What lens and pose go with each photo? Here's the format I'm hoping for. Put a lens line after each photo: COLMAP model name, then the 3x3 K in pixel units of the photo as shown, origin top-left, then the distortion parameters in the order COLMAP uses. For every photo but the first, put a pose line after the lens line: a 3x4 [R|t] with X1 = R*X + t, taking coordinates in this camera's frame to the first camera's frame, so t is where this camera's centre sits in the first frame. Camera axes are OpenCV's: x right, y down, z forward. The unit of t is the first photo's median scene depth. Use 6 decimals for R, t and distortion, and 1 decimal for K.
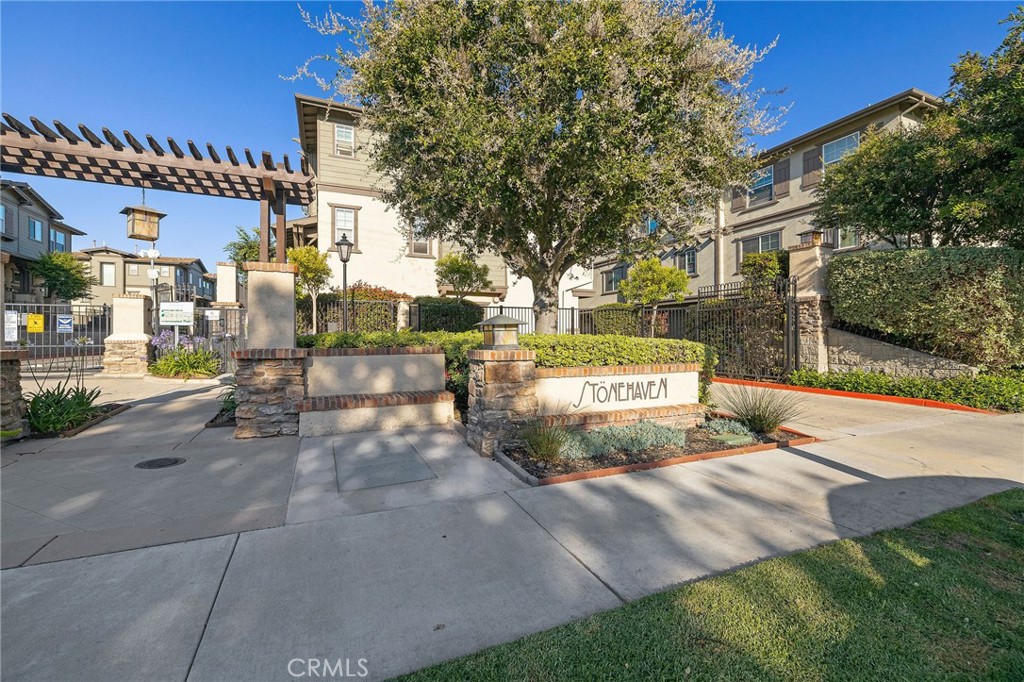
lens RADIAL K [[433.1, 0, 512.0], [0, 433.1, 341.0], [0, 0, 1]] dist [0.002780, 0.000172]
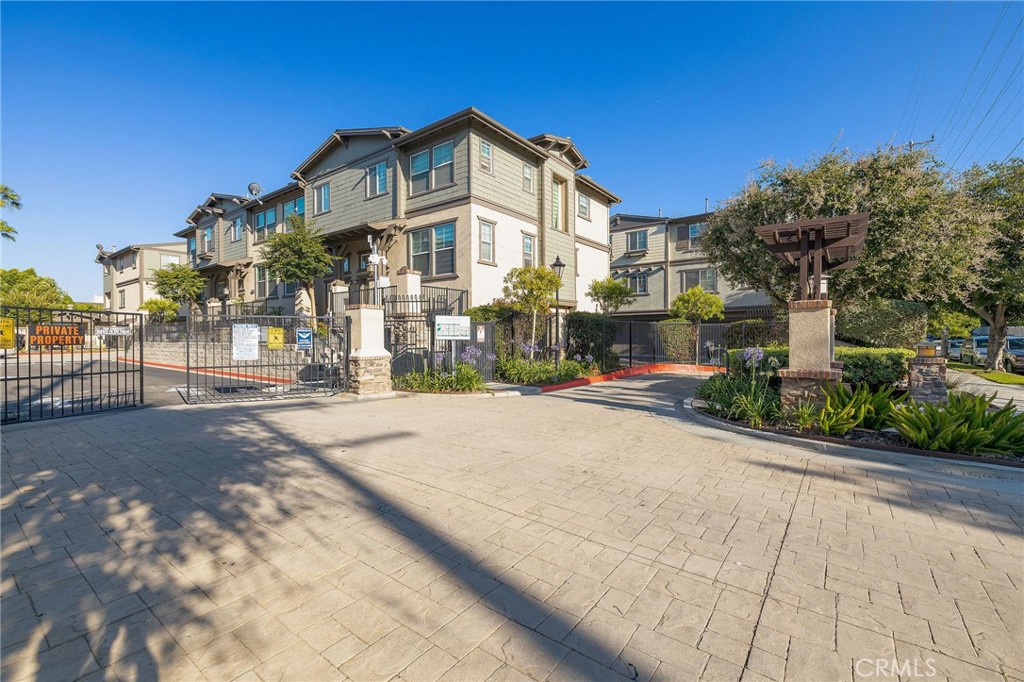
lens RADIAL K [[433.1, 0, 512.0], [0, 433.1, 341.0], [0, 0, 1]] dist [0.002780, 0.000172]
pose [[0.876877, -0.008115, 0.480646, -1.920599], [0.006016, 0.999964, 0.005907, -0.066084], [-0.480677, -0.002288, 0.876895, 0.145578]]
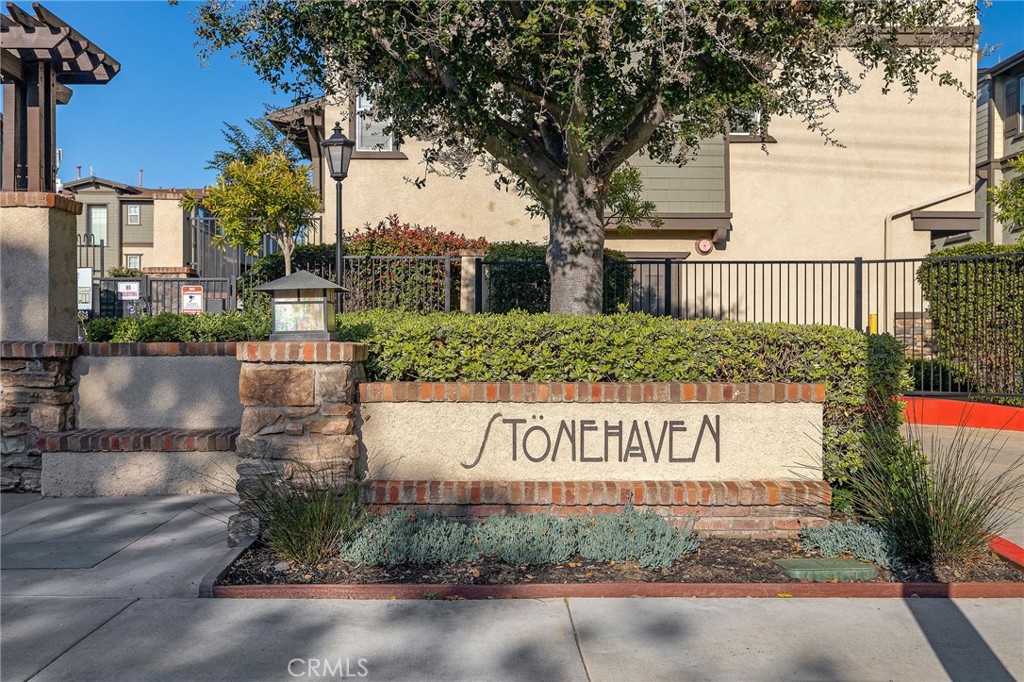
lens RADIAL K [[1017.6, 0, 512.0], [0, 1017.6, 341.0], [0, 0, 1]] dist [-0.014776, -0.008773]
pose [[0.919906, 0.002868, -0.392129, 0.538978], [-0.006299, 0.999952, -0.007464, 0.021574], [0.392089, 0.009337, 0.919880, 0.012914]]
